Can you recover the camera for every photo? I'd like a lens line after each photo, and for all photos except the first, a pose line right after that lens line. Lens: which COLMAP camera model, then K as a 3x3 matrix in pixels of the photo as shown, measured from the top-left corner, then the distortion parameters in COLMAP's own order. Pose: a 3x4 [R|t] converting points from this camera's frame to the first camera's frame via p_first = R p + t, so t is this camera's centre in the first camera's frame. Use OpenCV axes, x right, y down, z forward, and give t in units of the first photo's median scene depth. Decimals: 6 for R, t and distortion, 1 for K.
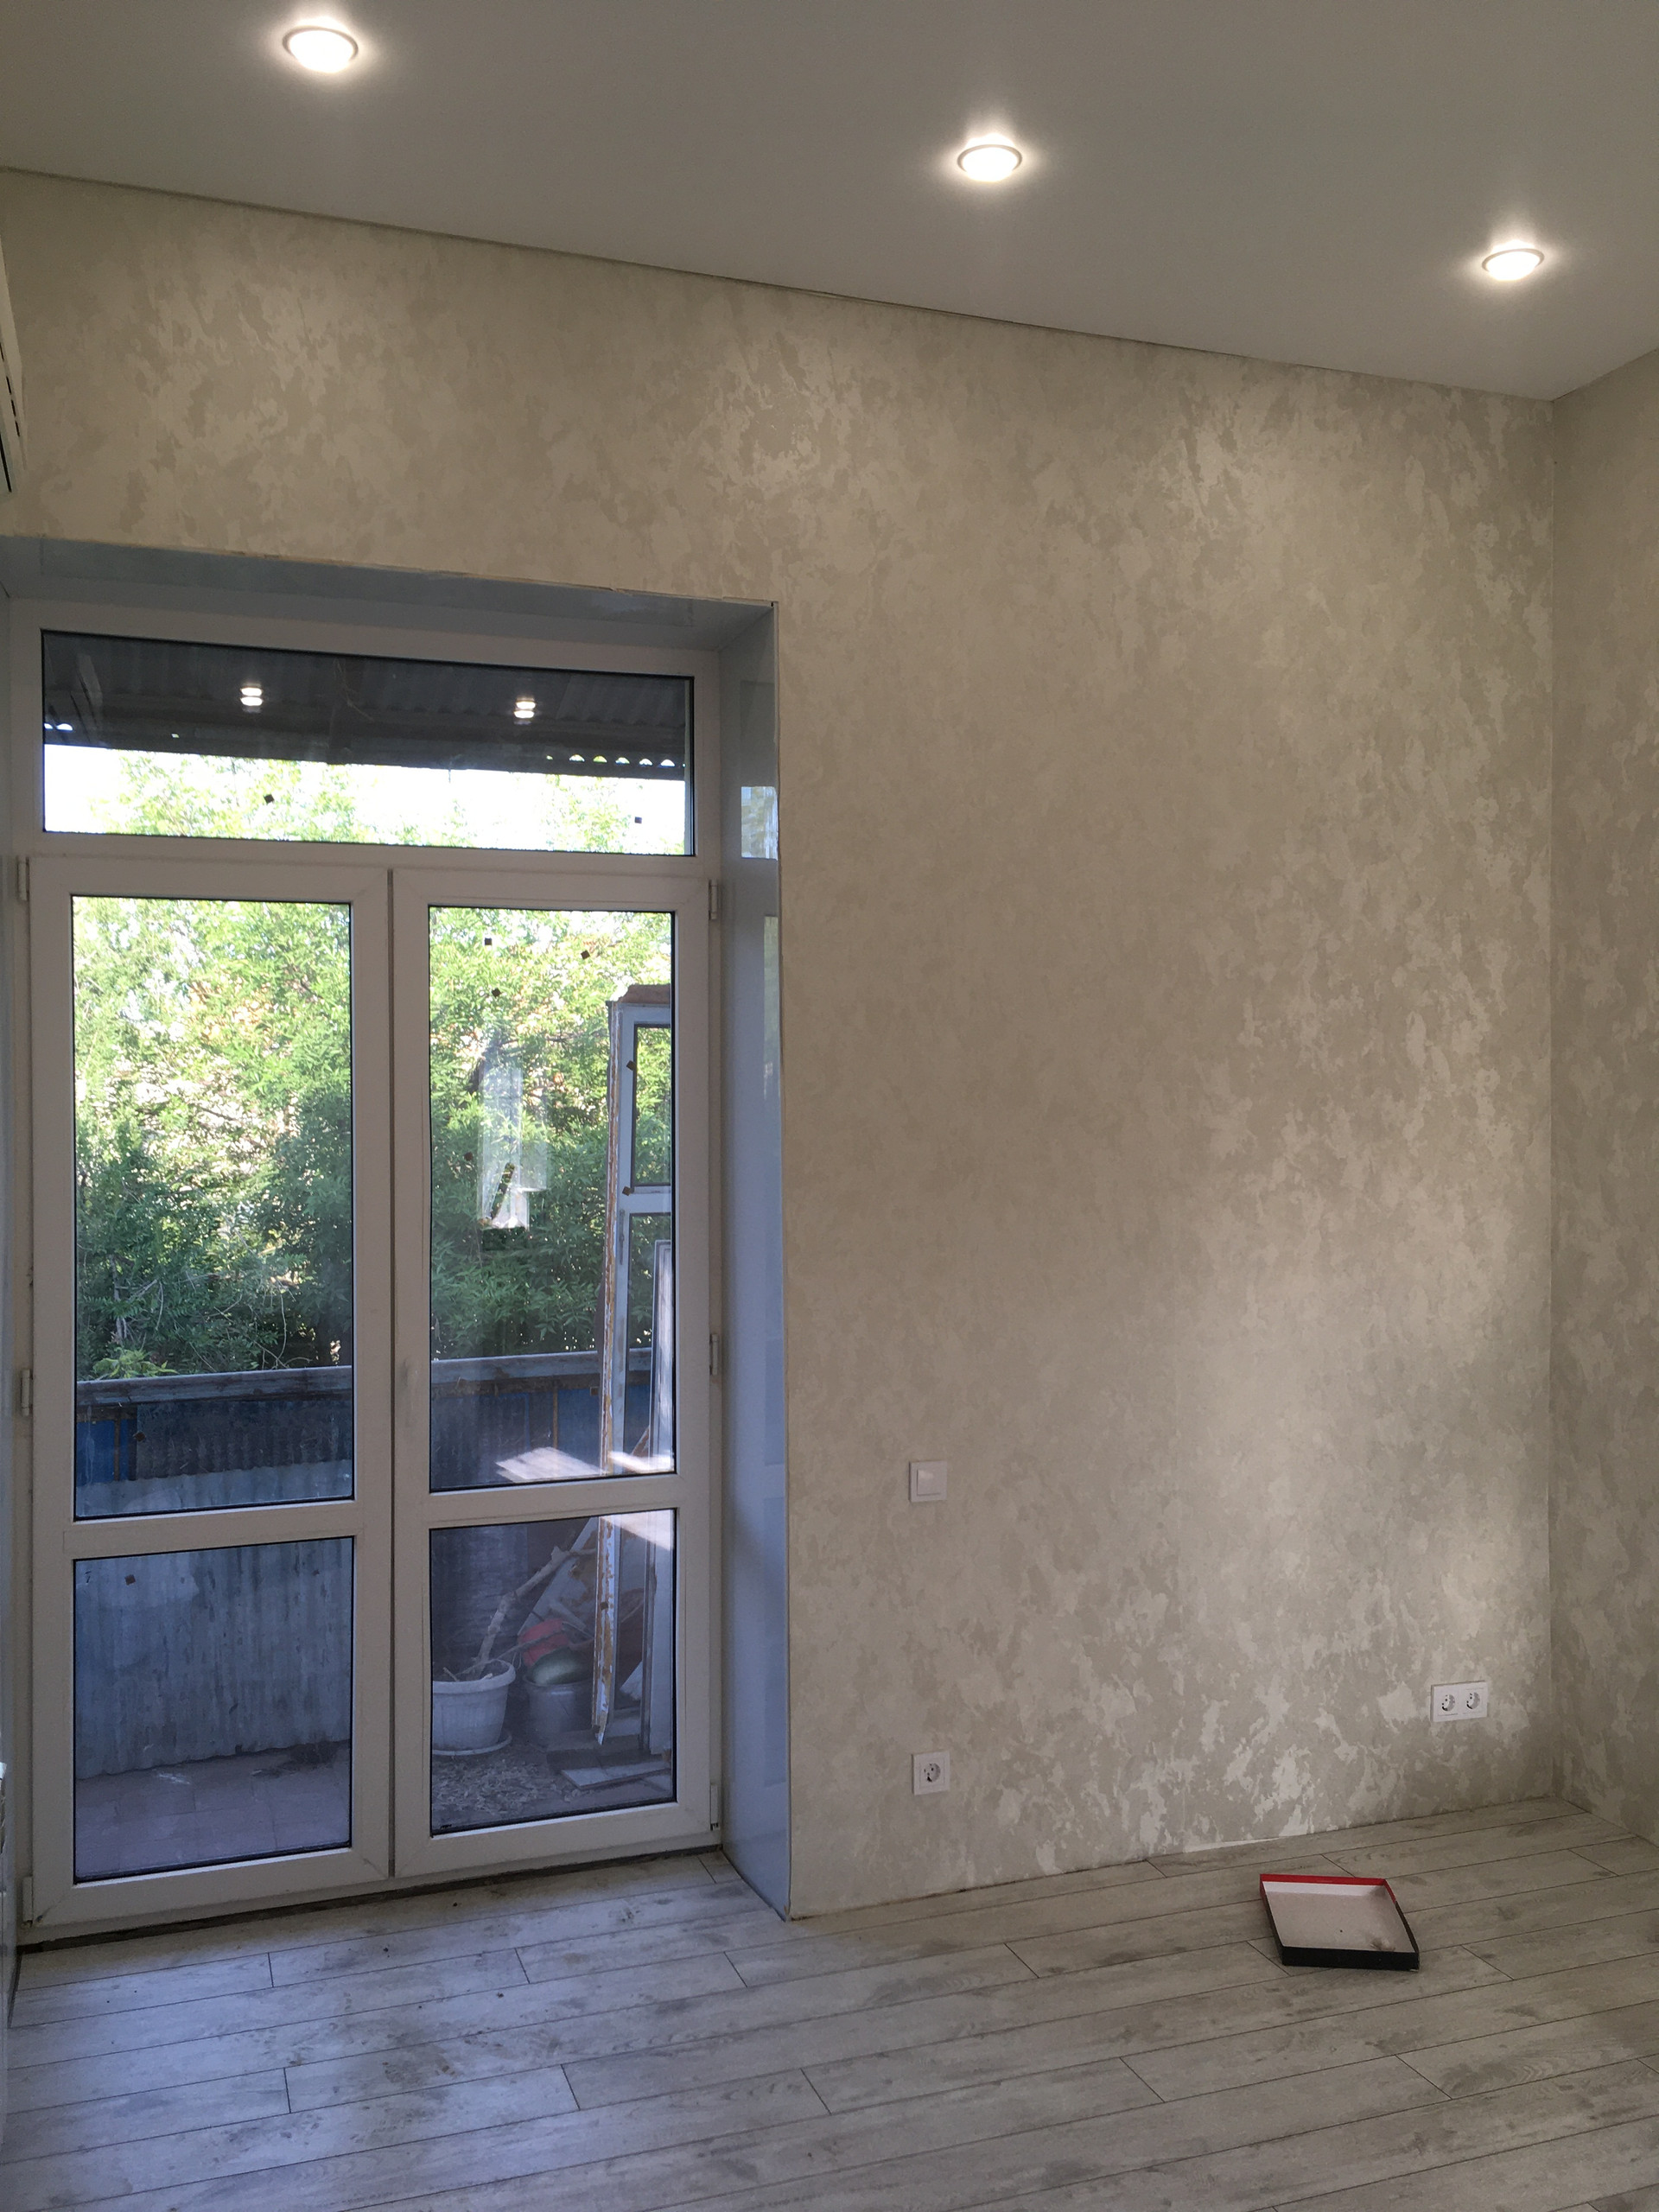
lens RADIAL K [[1865.0, 0, 837.9], [0, 1865.0, 1111.7], [0, 0, 1]] dist [0.064140, -0.086227]
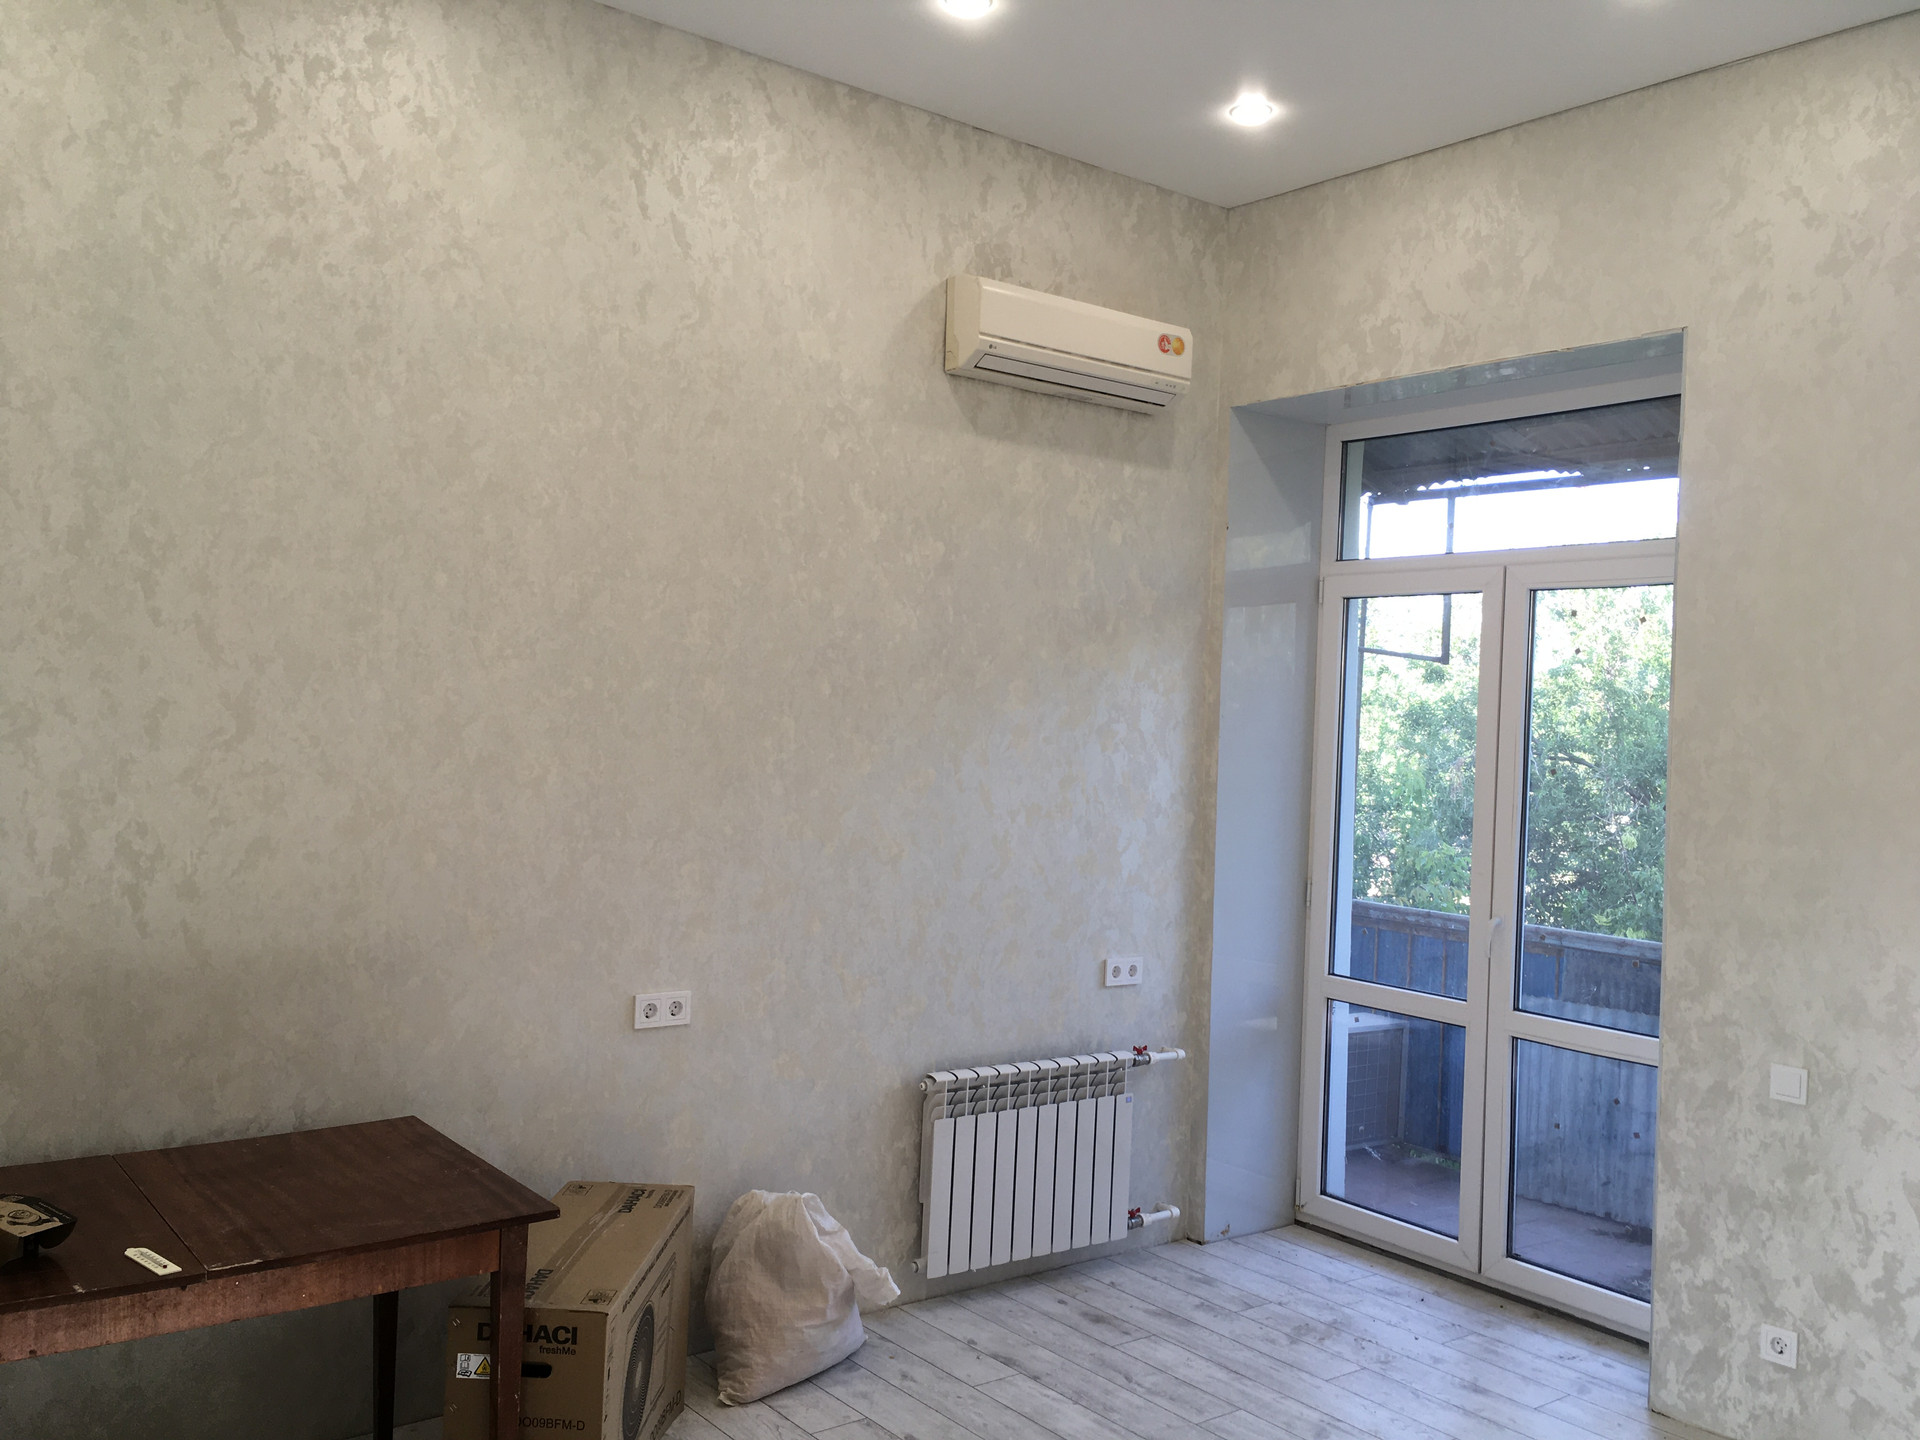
lens RADIAL K [[1618.8, 0, 968.5], [0, 1618.8, 722.1], [0, 0, 1]] dist [0.064140, -0.086227]
pose [[0.319585, 0.021827, -0.947306, 0.824527], [-0.050544, 0.998704, 0.005960, 0.002209], [0.946209, 0.045976, 0.320274, 0.224793]]
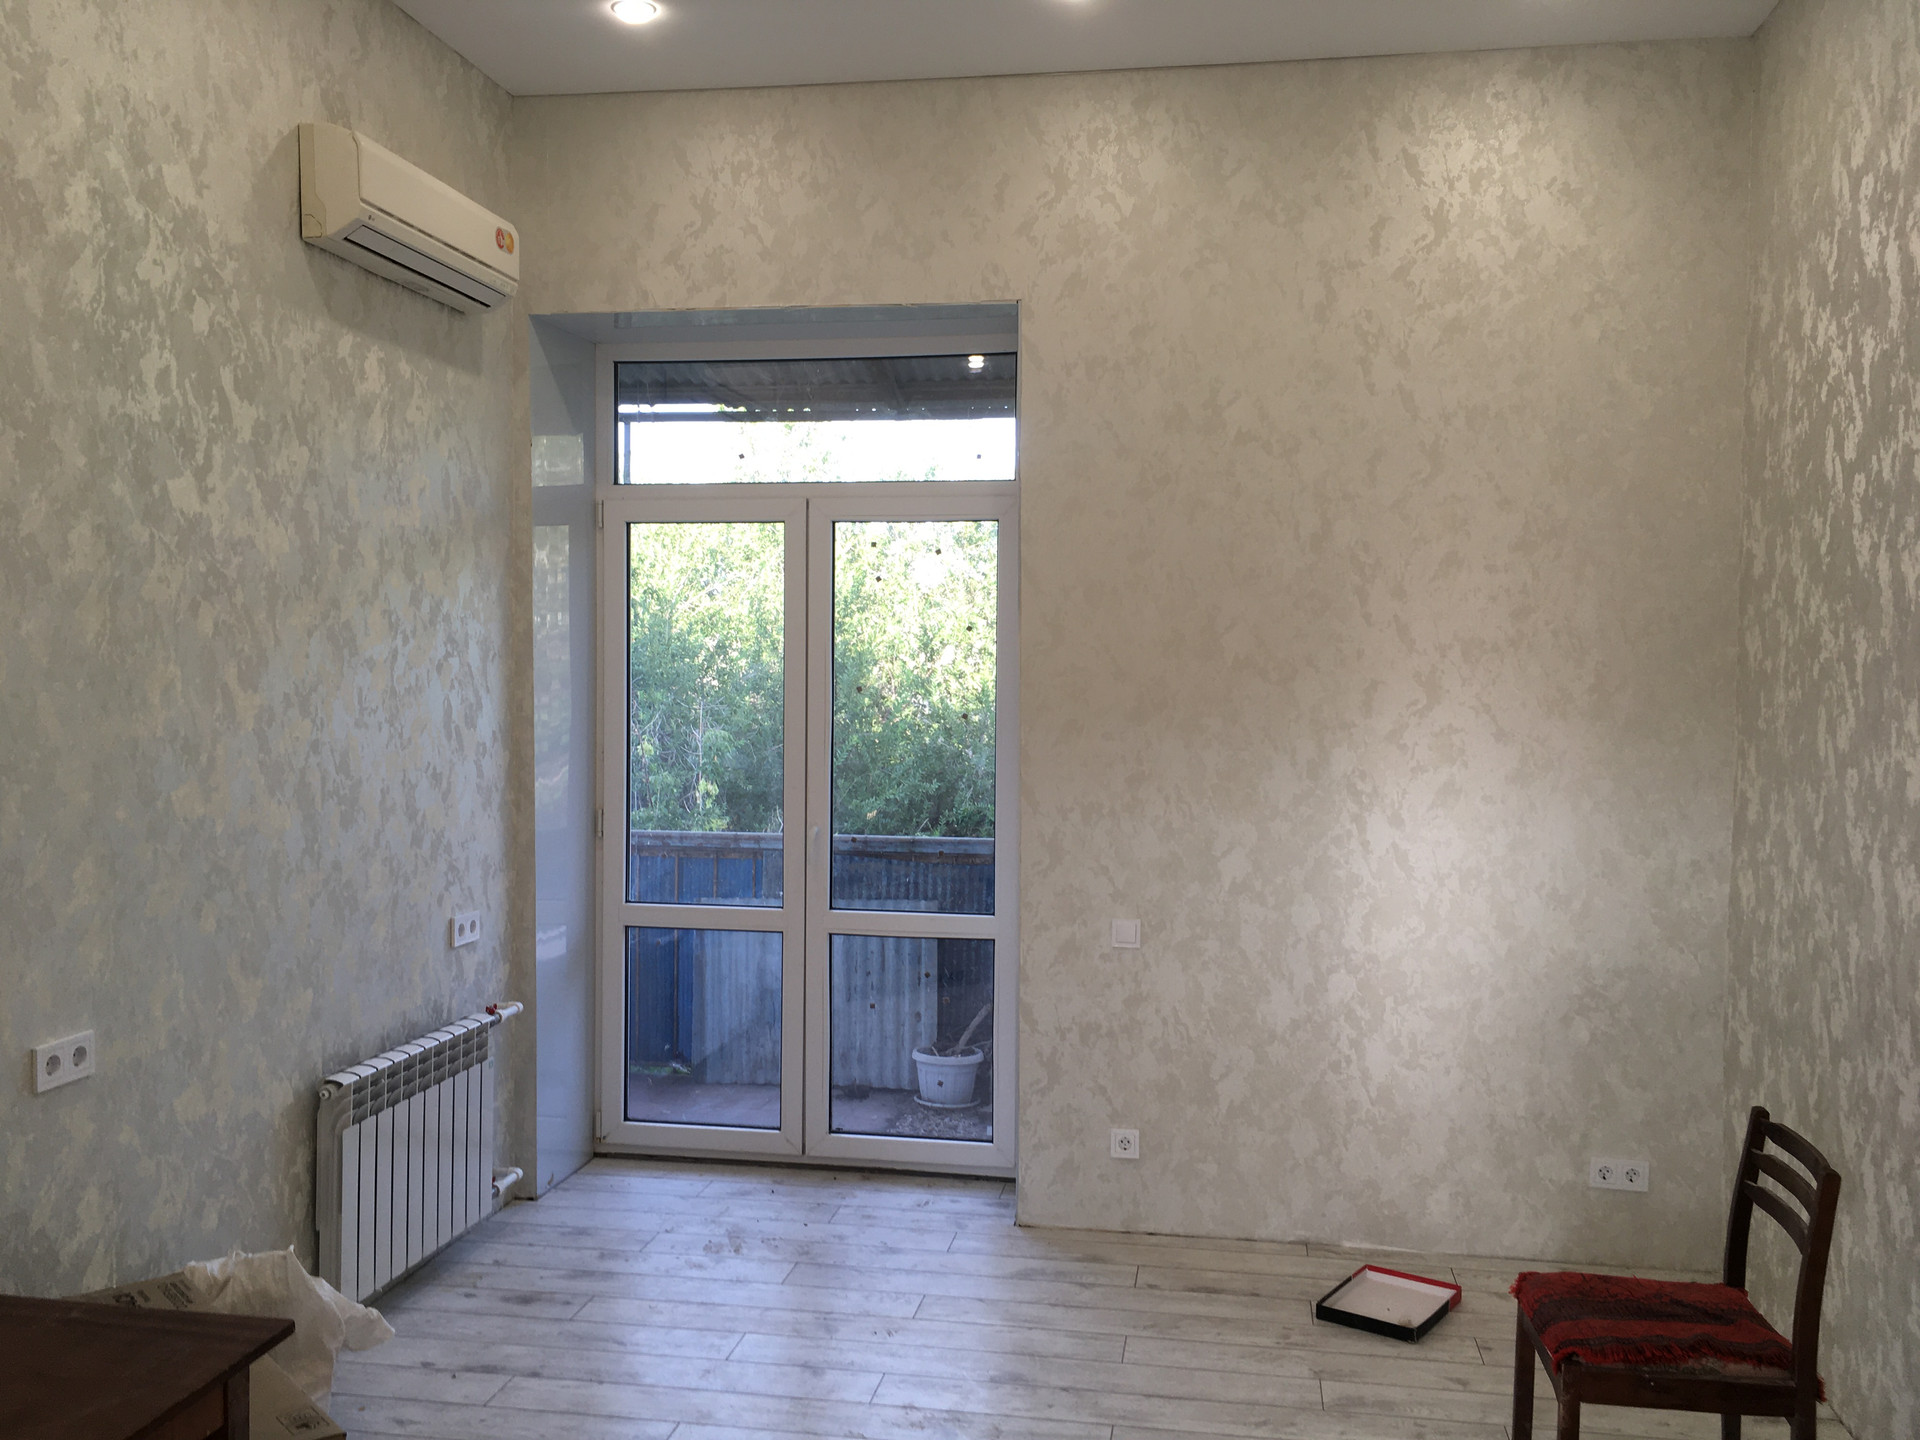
lens RADIAL K [[1618.8, 0, 971.5], [0, 1618.8, 716.0], [0, 0, 1]] dist [0.064140, -0.086227]
pose [[0.873718, 0.029609, -0.485530, 0.533111], [-0.017834, 0.999424, 0.028855, 0.006924], [0.486105, -0.016553, 0.873744, -0.092653]]
